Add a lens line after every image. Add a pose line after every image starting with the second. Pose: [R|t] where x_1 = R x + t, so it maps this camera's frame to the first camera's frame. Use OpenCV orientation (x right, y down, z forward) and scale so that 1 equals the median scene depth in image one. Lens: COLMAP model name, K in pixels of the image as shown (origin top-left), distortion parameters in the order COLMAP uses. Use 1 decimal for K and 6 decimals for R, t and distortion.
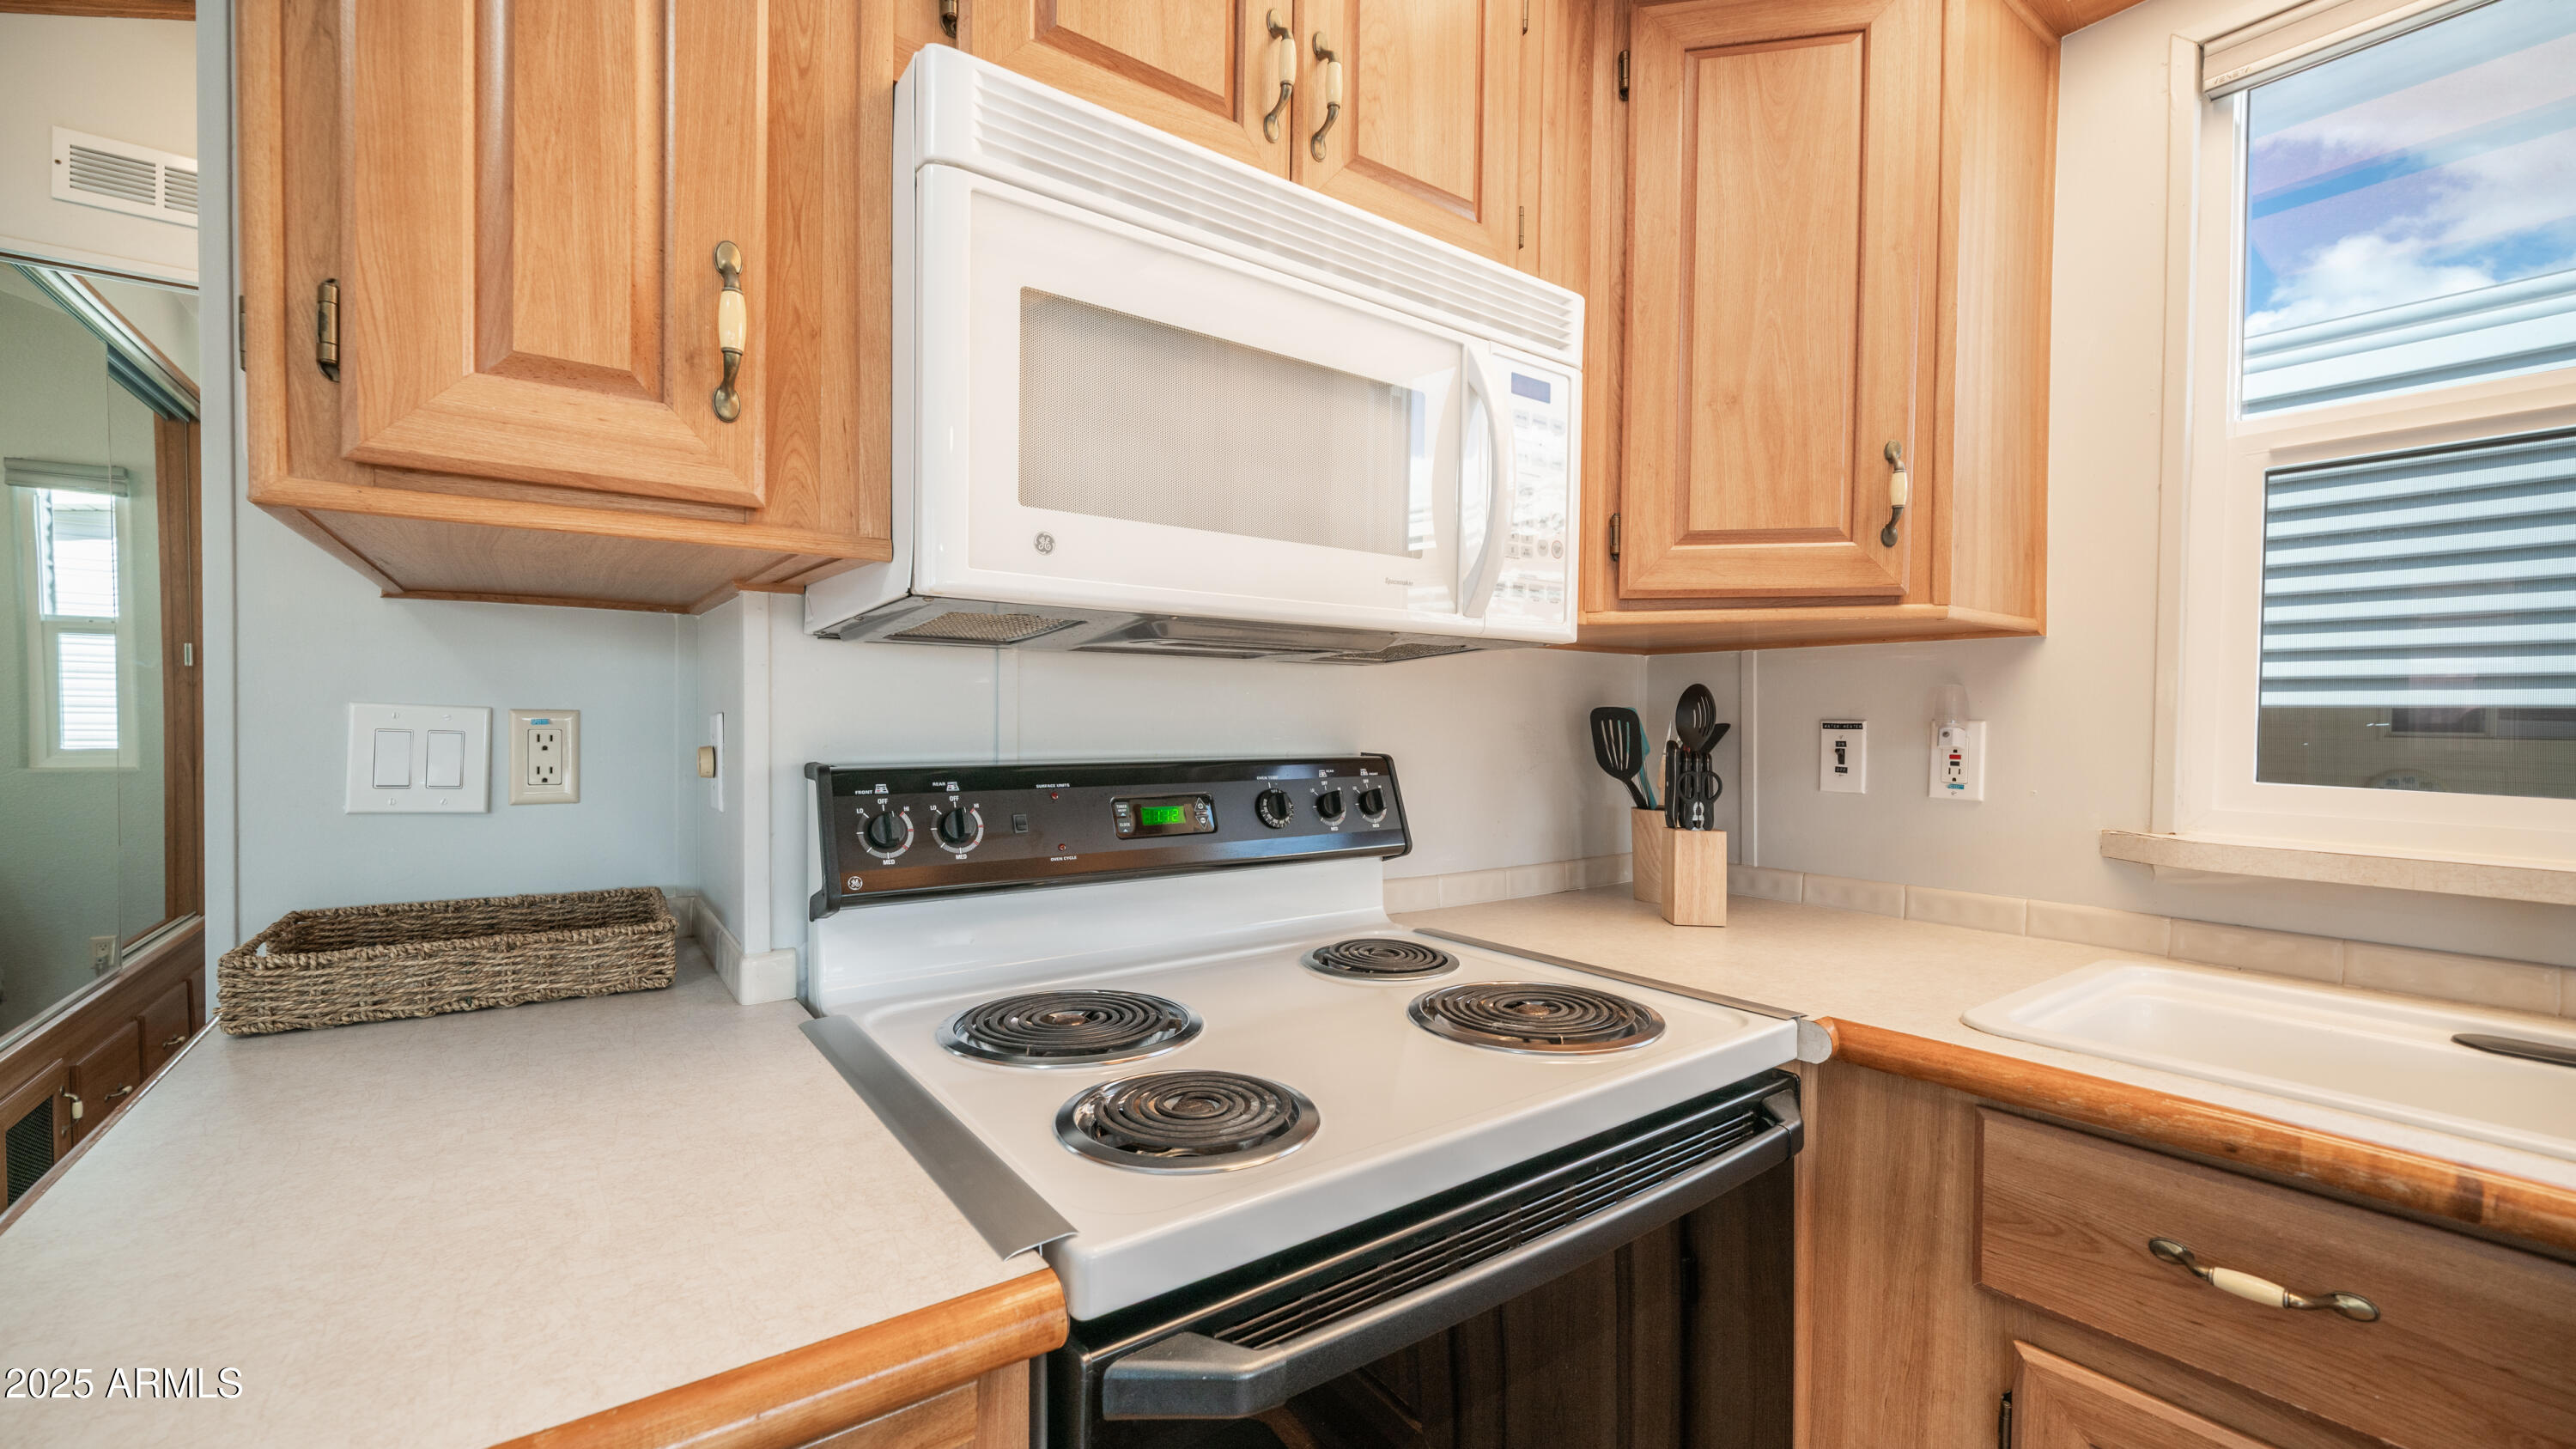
lens RADIAL K [[1028.2, 0, 1265.7], [0, 1028.2, 737.9], [0, 0, 1]] dist [-0.002320, -0.000250]
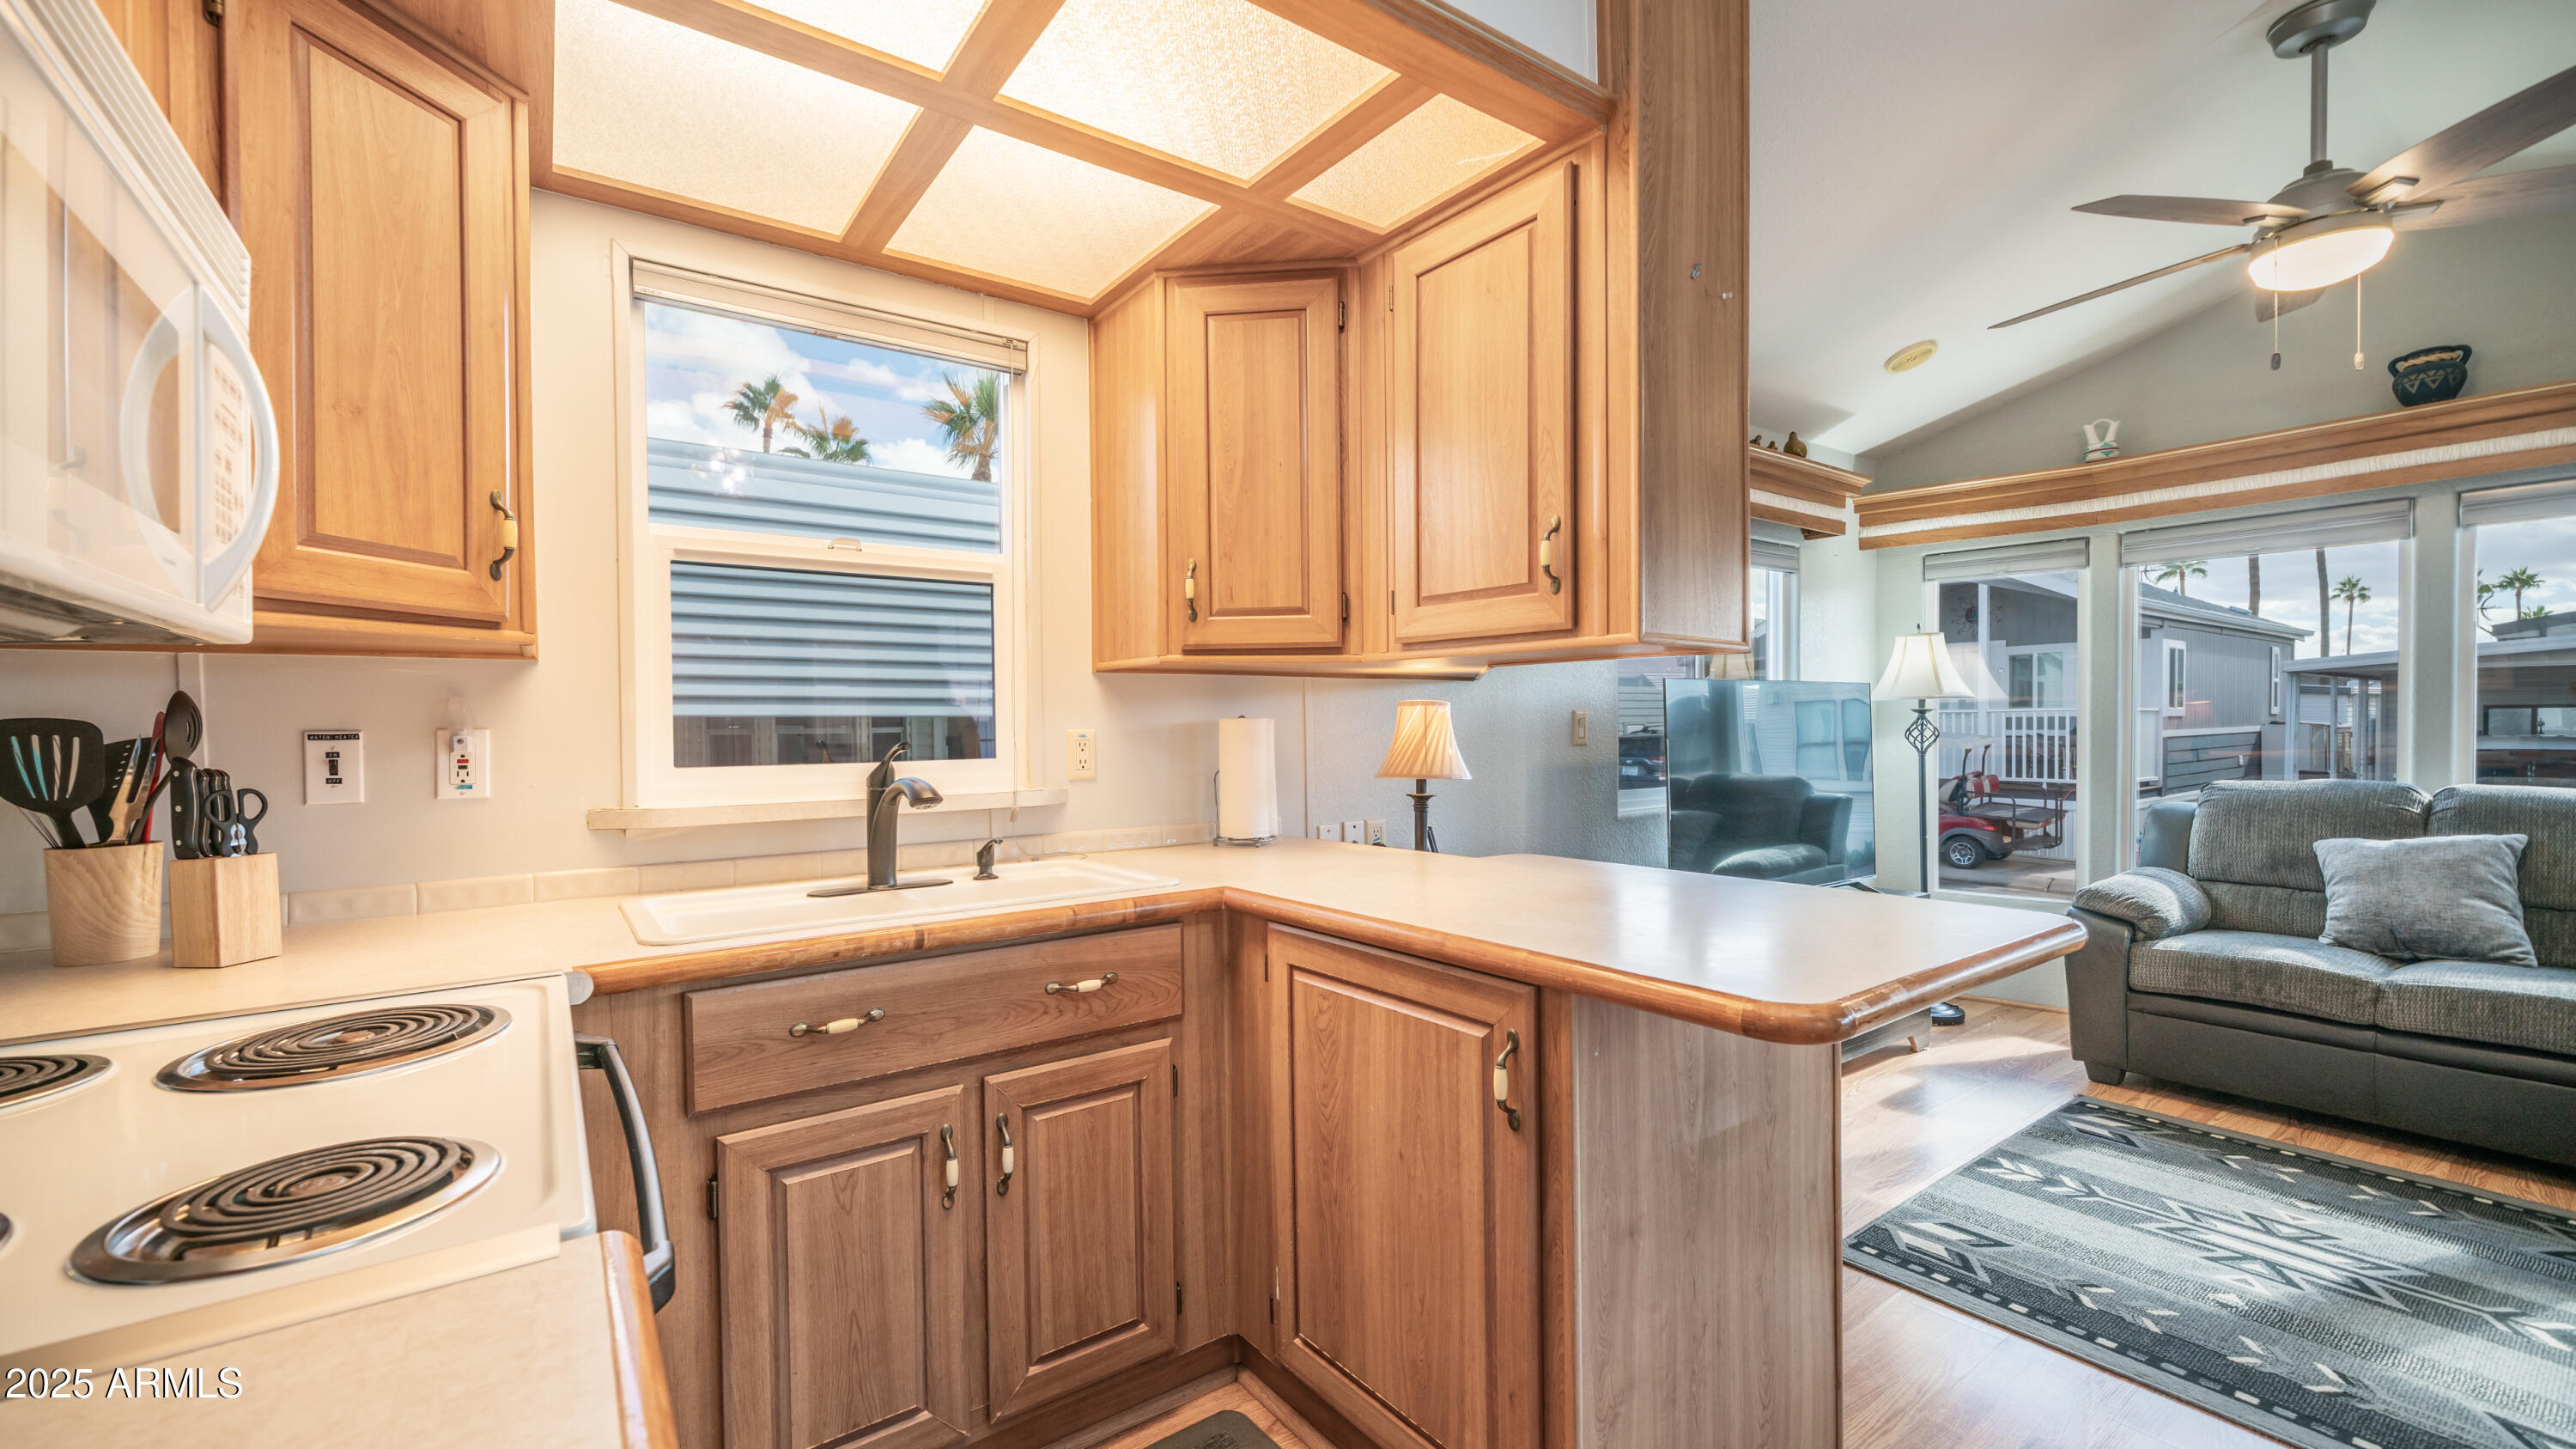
lens RADIAL K [[1028.2, 0, 1265.7], [0, 1028.2, 737.9], [0, 0, 1]] dist [-0.002320, -0.000250]
pose [[0.005511, -0.019843, 0.999788, -0.565907], [0.032248, 0.999287, 0.019655, -0.001317], [-0.999465, 0.032133, 0.006147, 0.124348]]
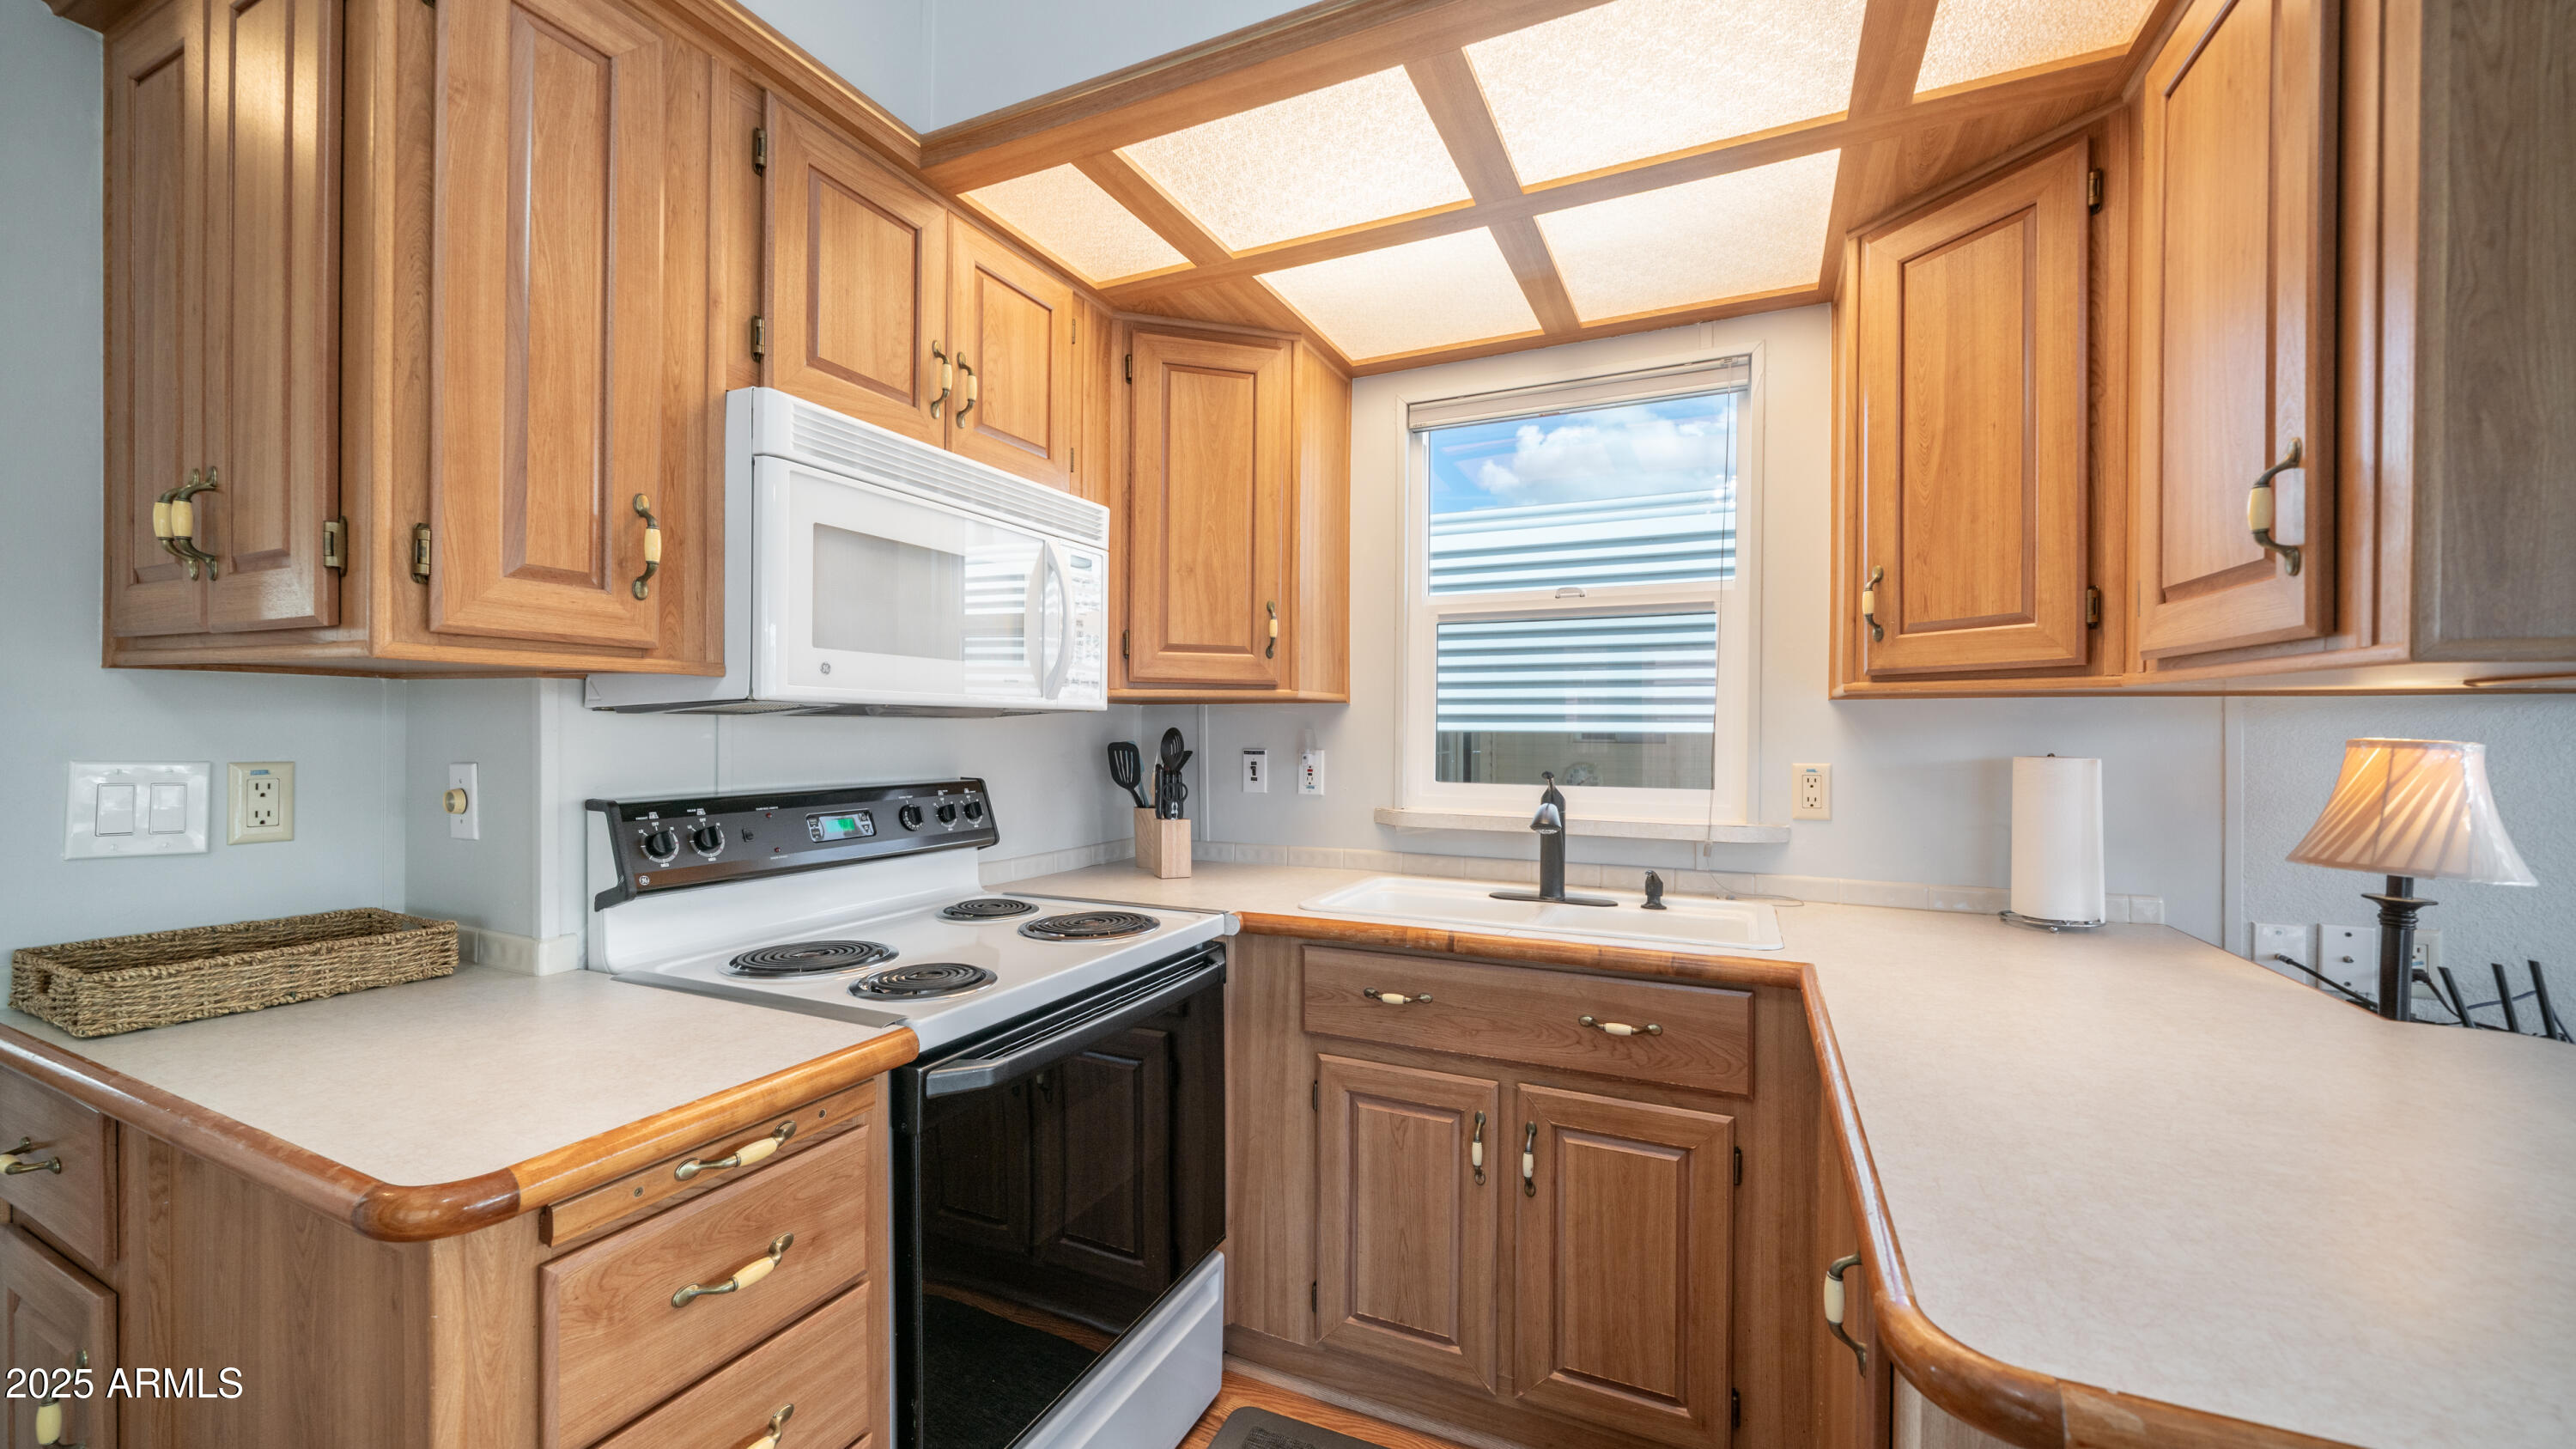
lens RADIAL K [[988.2, 0, 1269.8], [0, 988.2, 738.5], [0, 0, 1]] dist [-0.000364, 0.000040]
pose [[0.878642, -0.008784, 0.477401, -0.235126], [0.012124, 0.999919, -0.003916, -0.036828], [-0.477327, 0.009229, 0.878677, -0.547133]]
